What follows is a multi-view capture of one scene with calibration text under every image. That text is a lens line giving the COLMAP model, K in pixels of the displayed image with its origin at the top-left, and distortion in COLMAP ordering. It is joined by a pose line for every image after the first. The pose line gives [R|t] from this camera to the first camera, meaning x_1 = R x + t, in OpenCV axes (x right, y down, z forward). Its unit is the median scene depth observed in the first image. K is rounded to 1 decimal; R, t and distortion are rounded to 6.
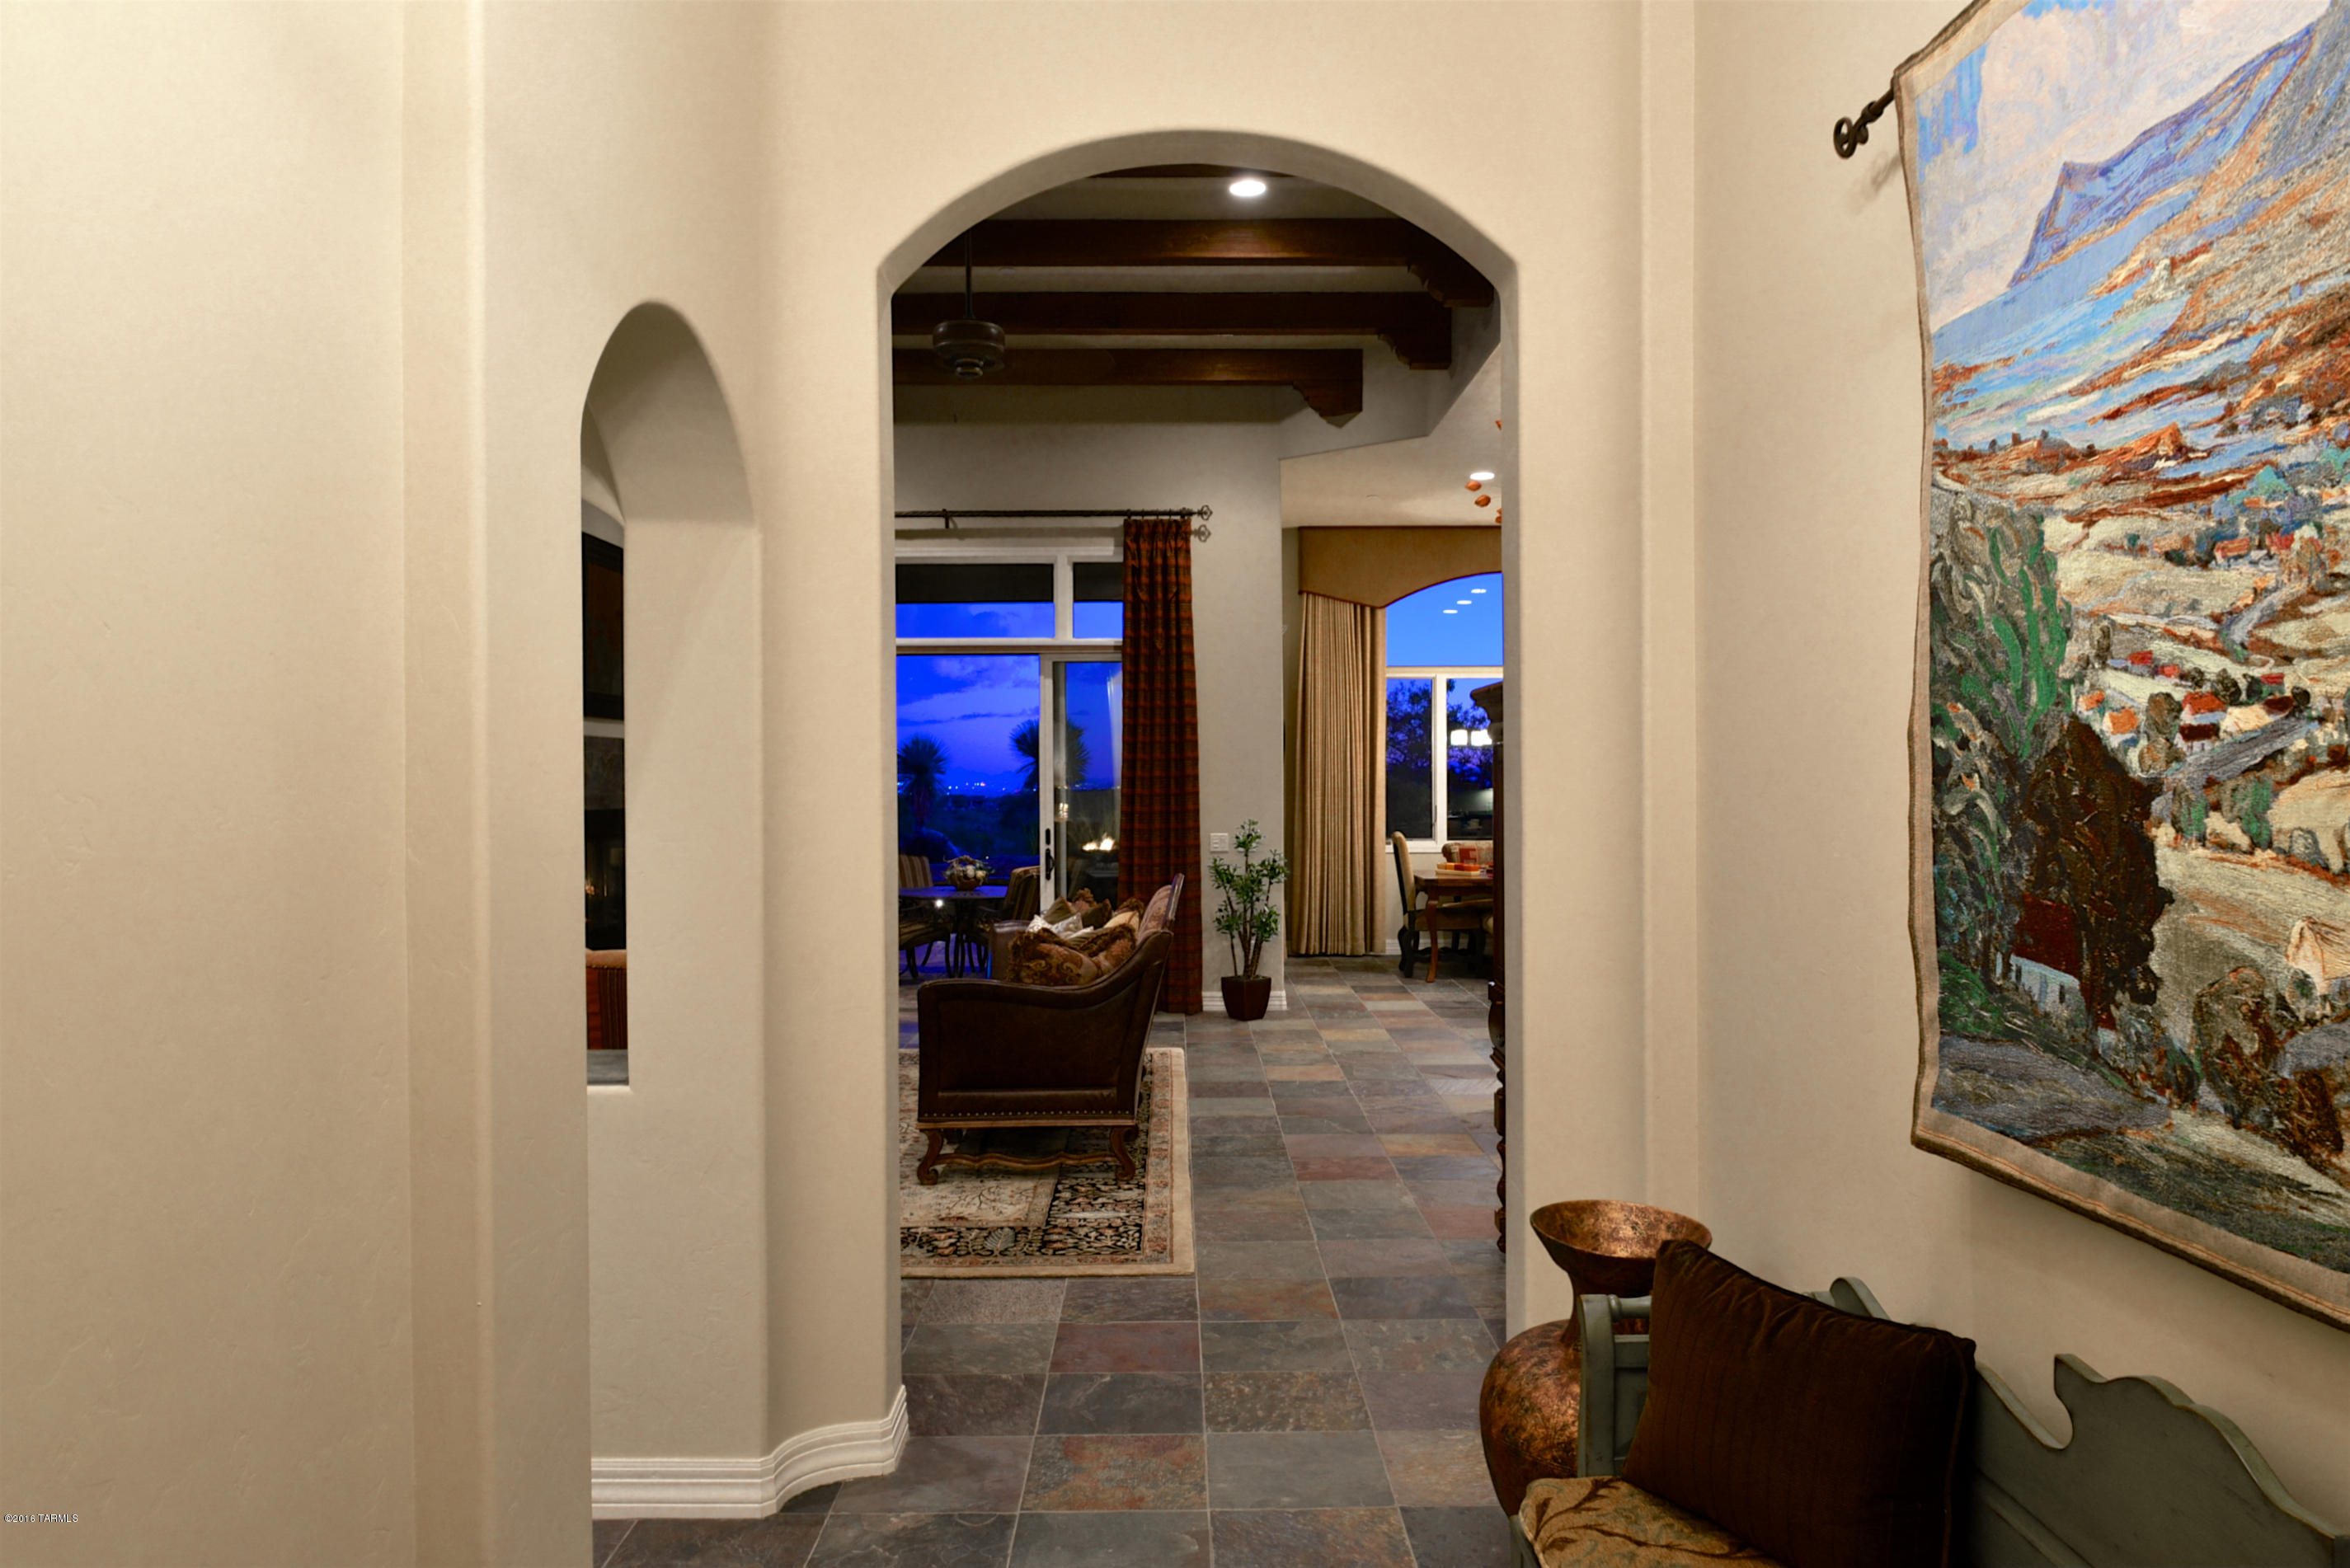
lens RADIAL K [[1582.5, 0, 1165.0], [0, 1582.5, 791.5], [0, 0, 1]] dist [-0.002837, -0.013971]
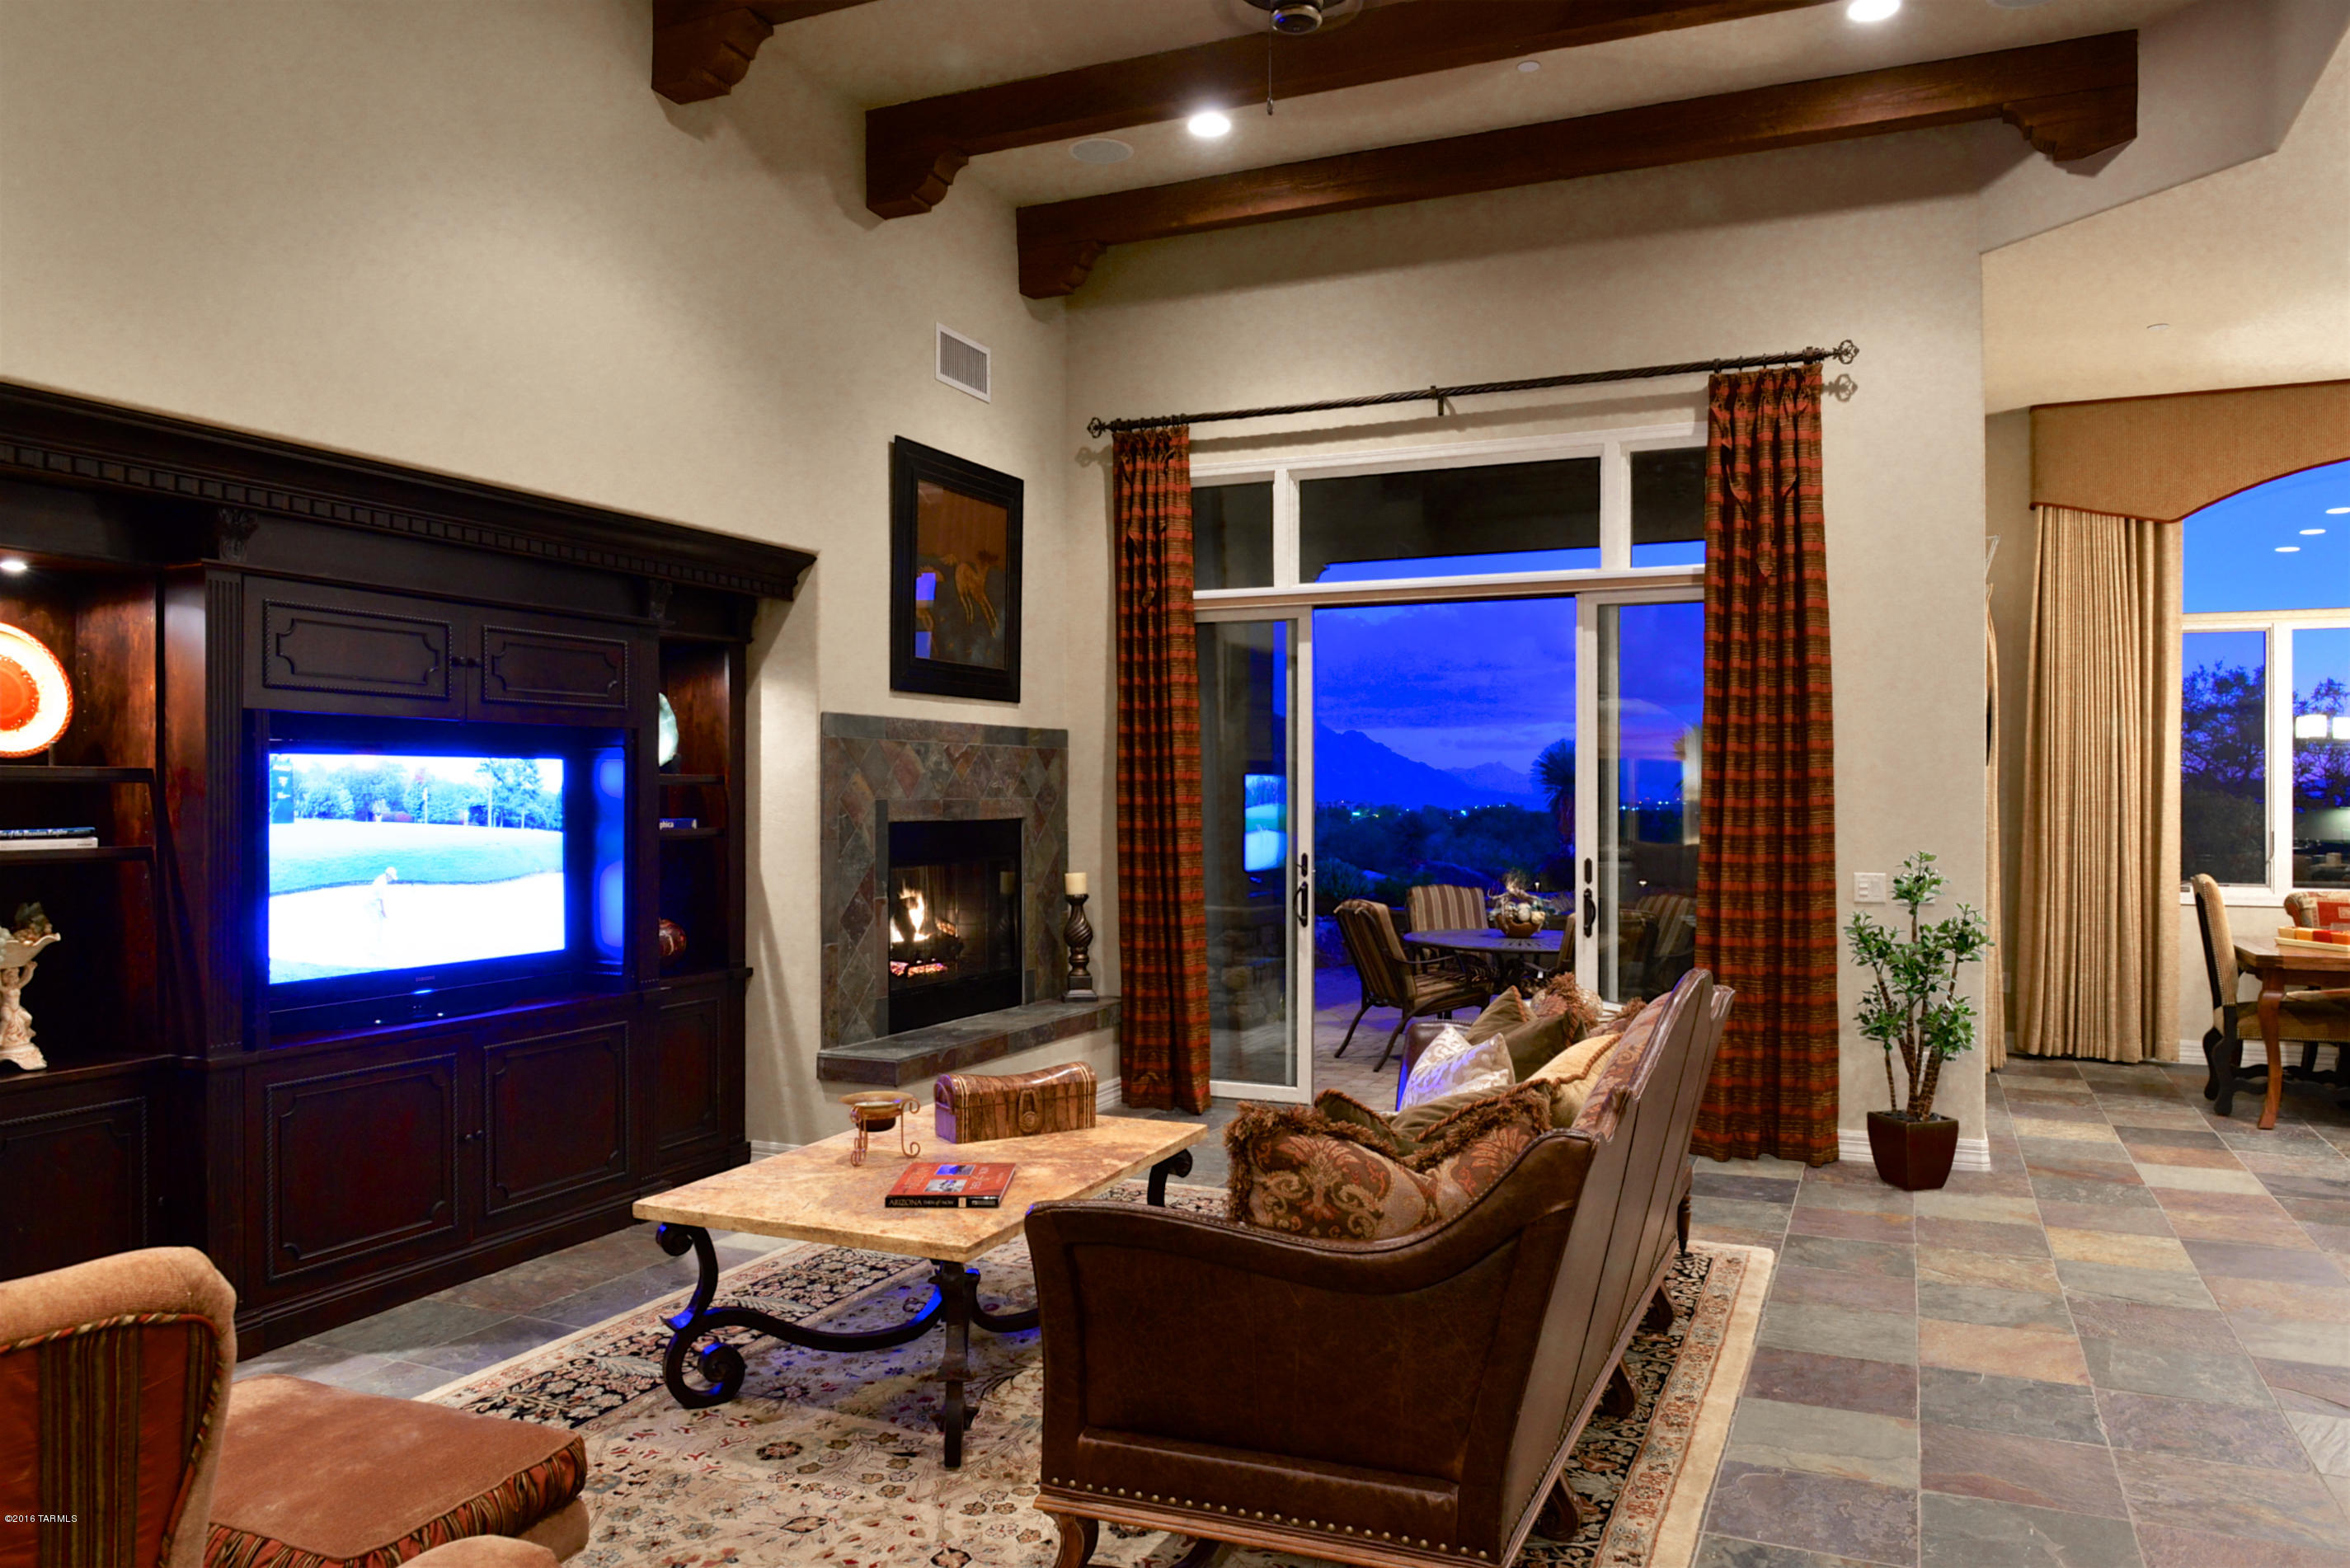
lens RADIAL K [[1582.5, 0, 1210.2], [0, 1582.5, 790.0], [0, 0, 1]] dist [-0.002837, -0.013971]
pose [[0.917125, 0.004862, -0.398569, 0.044232], [-0.009027, 0.999922, -0.008575, 0.001914], [0.398497, 0.011462, 0.917098, 0.337737]]
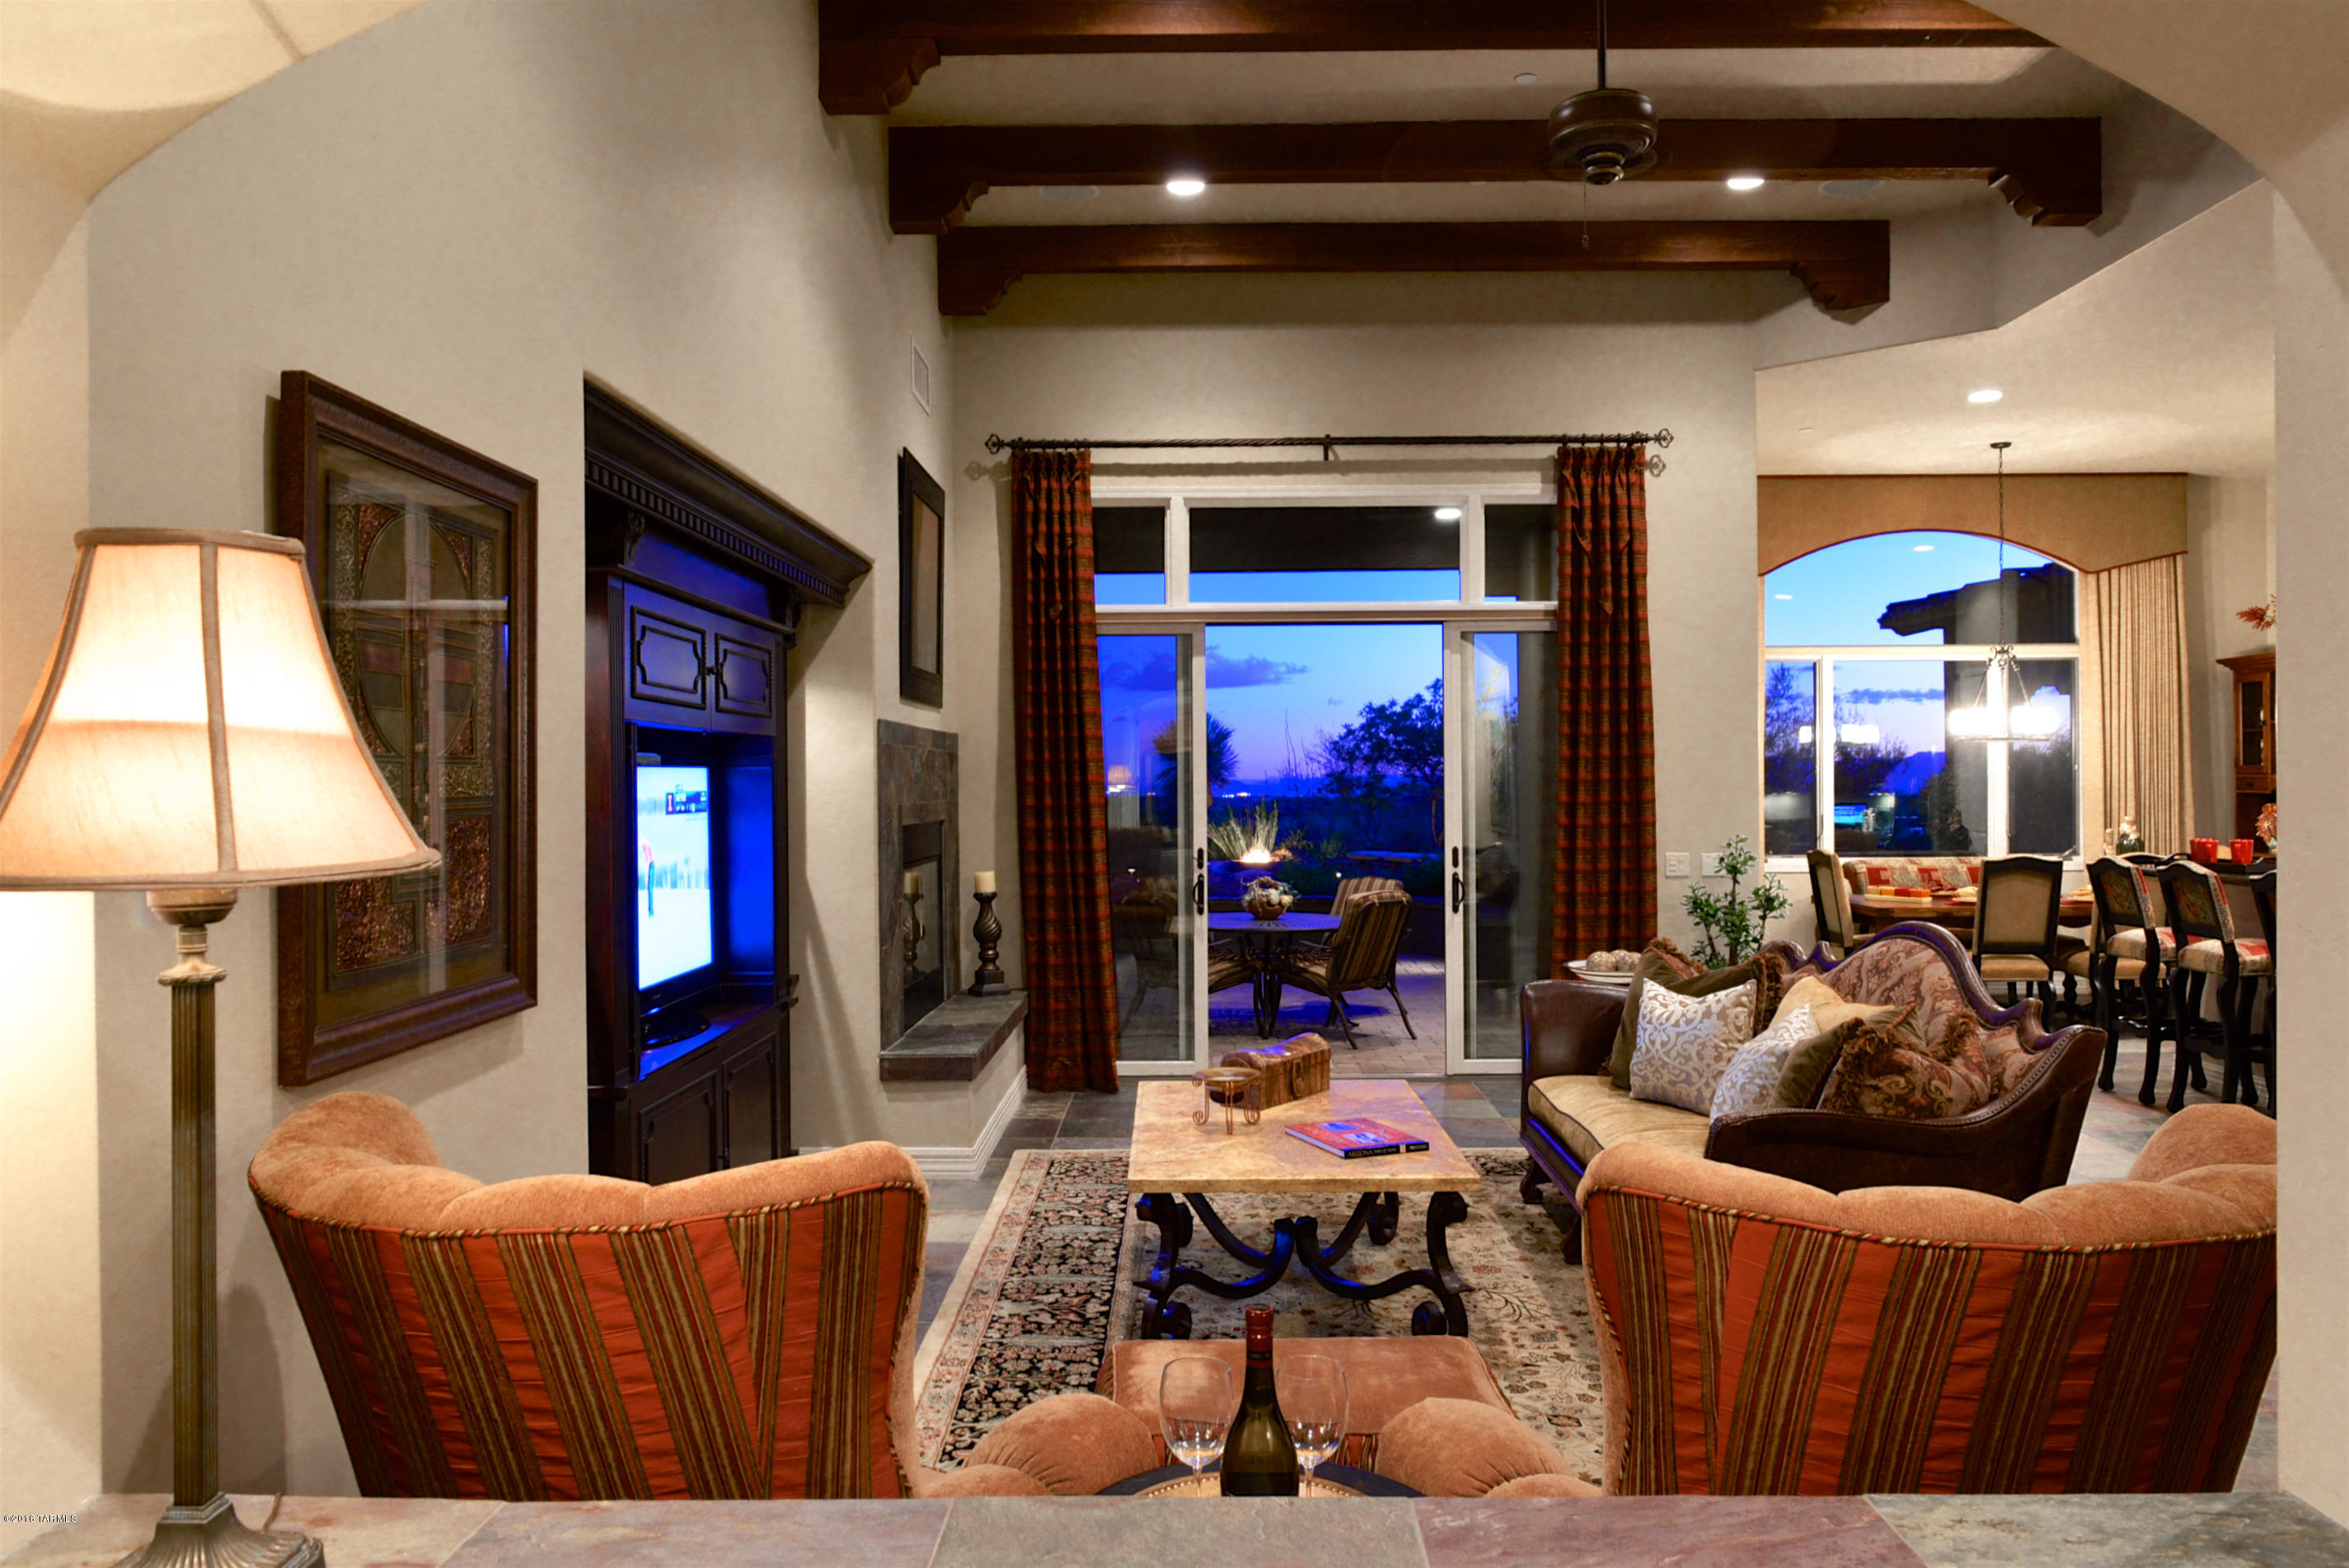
lens RADIAL K [[1581.7, 0, 1182.6], [0, 1581.7, 786.4], [0, 0, 1]] dist [-0.002837, -0.013971]
pose [[0.999895, -0.002084, -0.014351, -0.198520], [0.001975, 0.999969, -0.007607, -0.000491], [0.014366, 0.007578, 0.999868, 0.224530]]
